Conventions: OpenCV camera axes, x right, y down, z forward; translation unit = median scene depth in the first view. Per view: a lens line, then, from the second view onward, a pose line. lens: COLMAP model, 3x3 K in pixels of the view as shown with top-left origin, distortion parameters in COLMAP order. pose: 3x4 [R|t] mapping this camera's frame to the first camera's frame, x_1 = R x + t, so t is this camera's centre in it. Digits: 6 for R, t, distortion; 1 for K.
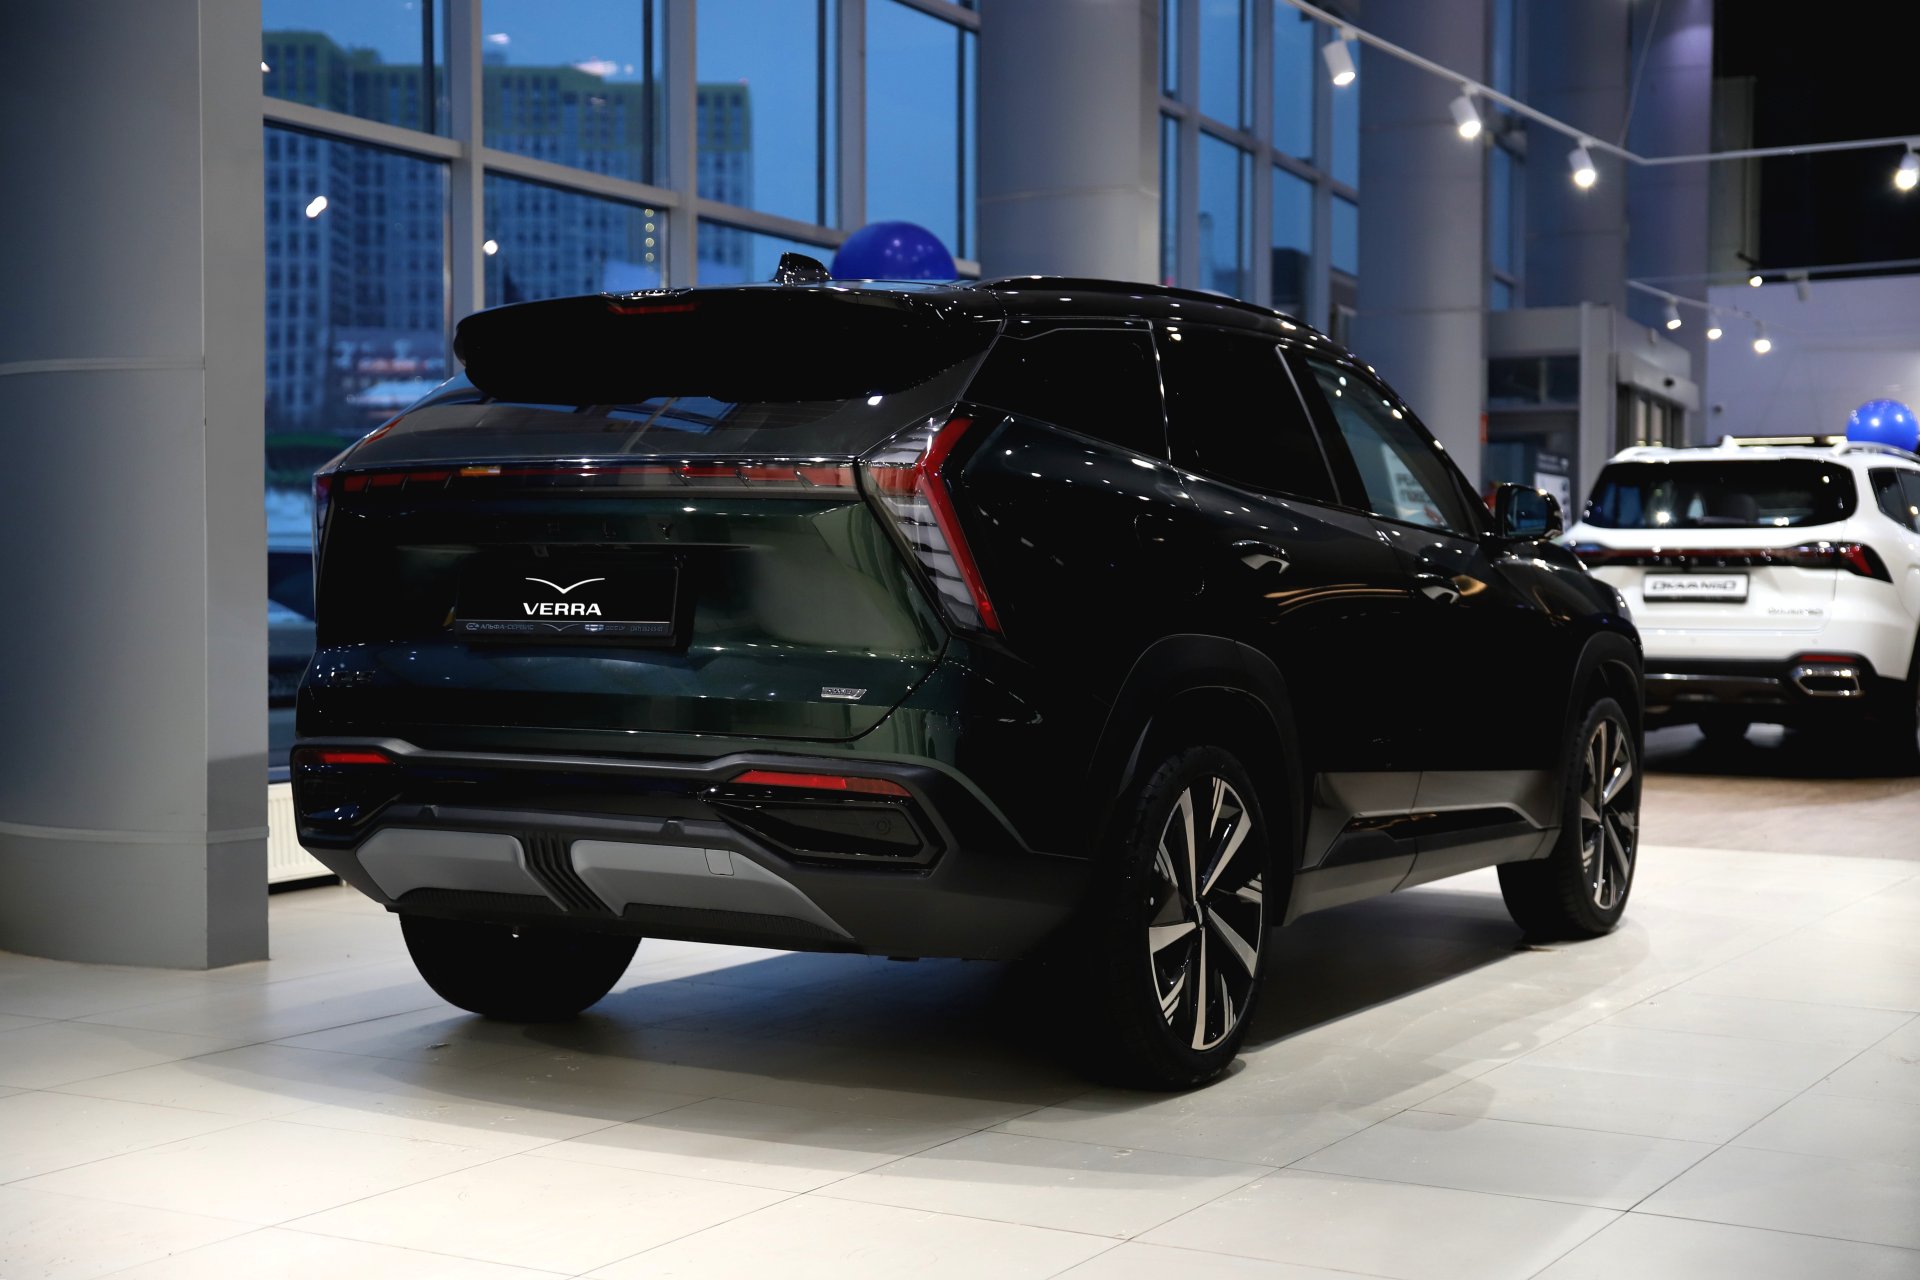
lens RADIAL K [[2636.9, 0, 960.0], [0, 2636.9, 640.0], [0, 0, 1]] dist [0.141255, -0.009694]
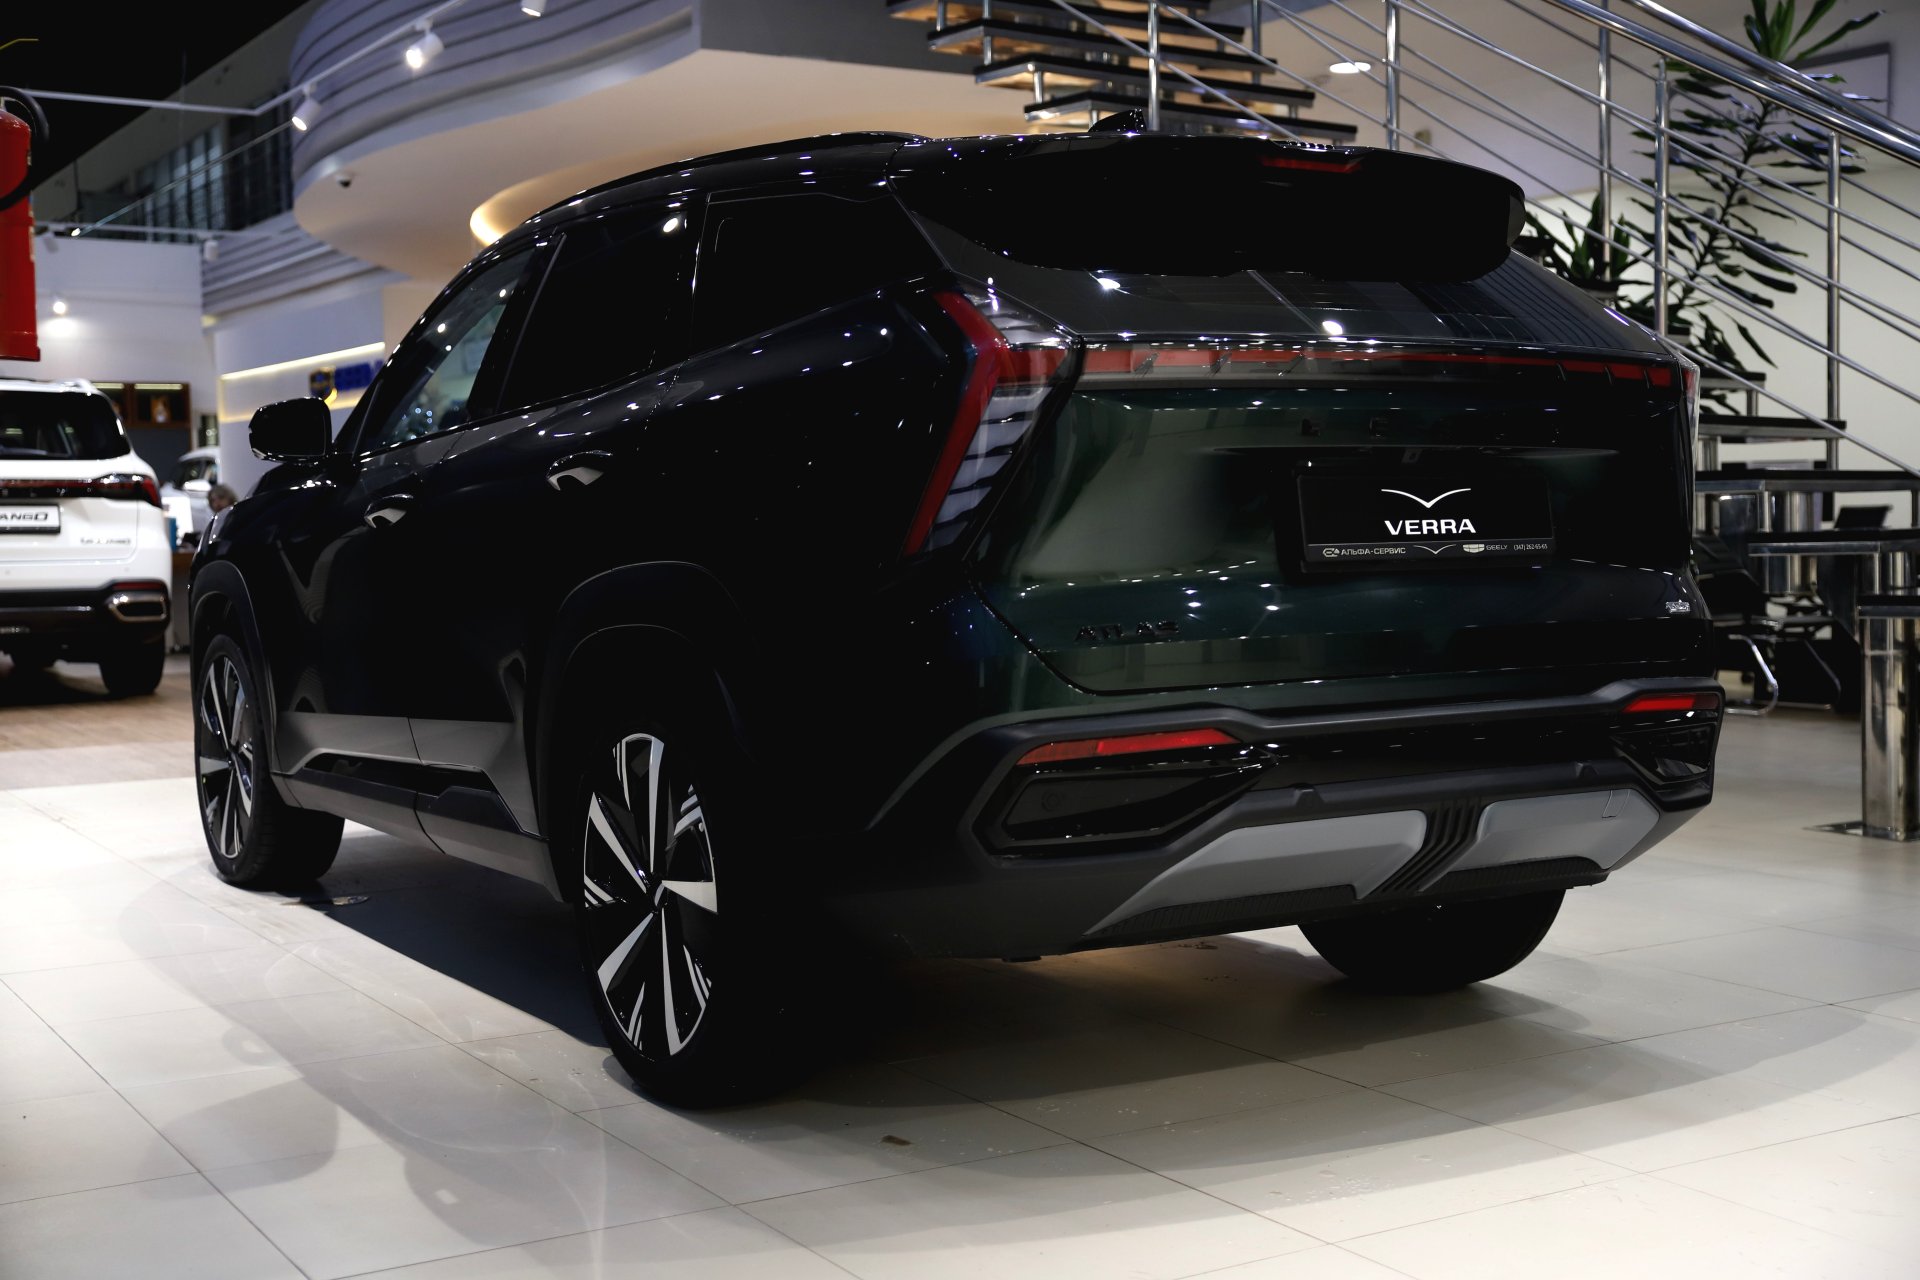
lens RADIAL K [[2272.1, 0, 960.0], [0, 2272.1, 640.0], [0, 0, 1]] dist [0.007099, 0.004816]
pose [[0.462157, -0.061295, 0.884677, -0.823747], [0.033580, 0.998103, 0.051611, -0.017585], [-0.886162, 0.005855, 0.463339, 0.789942]]
